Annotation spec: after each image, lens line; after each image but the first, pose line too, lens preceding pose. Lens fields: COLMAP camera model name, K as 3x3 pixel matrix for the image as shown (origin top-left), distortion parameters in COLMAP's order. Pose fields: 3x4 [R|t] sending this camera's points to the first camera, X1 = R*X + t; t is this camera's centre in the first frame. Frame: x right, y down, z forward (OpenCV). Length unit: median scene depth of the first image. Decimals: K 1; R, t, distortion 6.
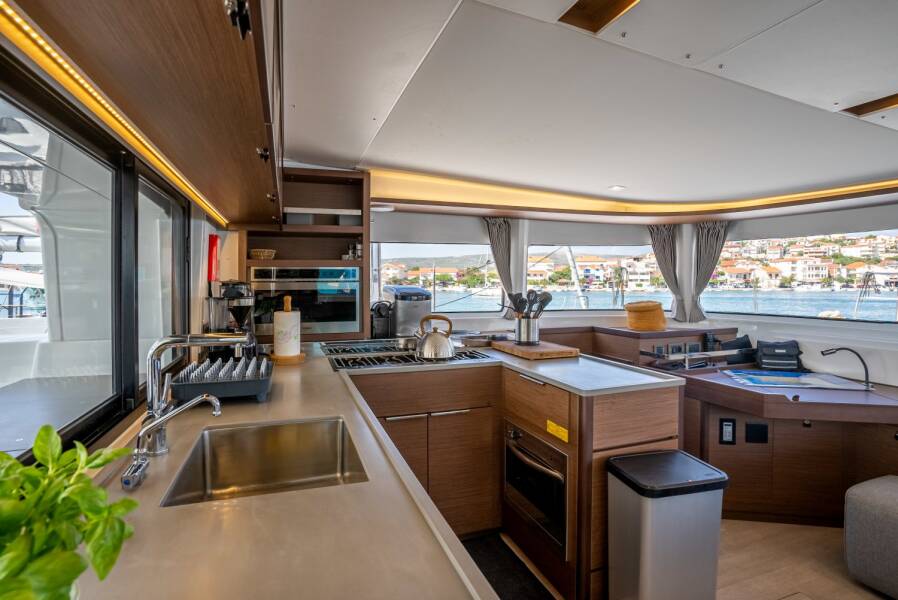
lens RADIAL K [[448.2, 0, 446.7], [0, 448.2, 281.5], [0, 0, 1]] dist [-0.003193, -0.000531]
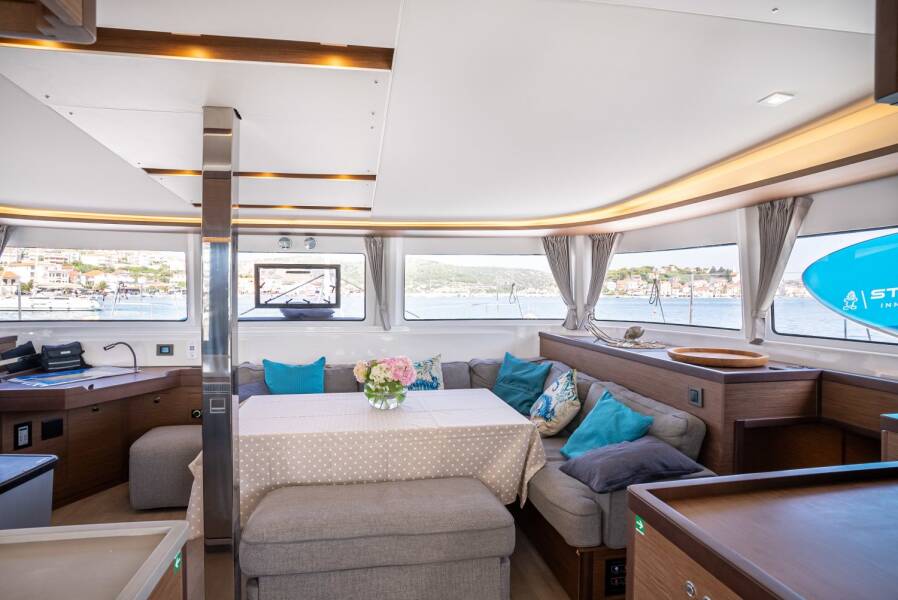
lens RADIAL K [[465.7, 0, 449.0], [0, 465.7, 300.0], [0, 0, 1]] dist [-0.000502, 0.000058]
pose [[0.168698, -0.015203, 0.985551, -0.210449], [-0.009834, 0.999805, 0.017106, -0.000757], [-0.985619, -0.012577, 0.168516, -0.109738]]
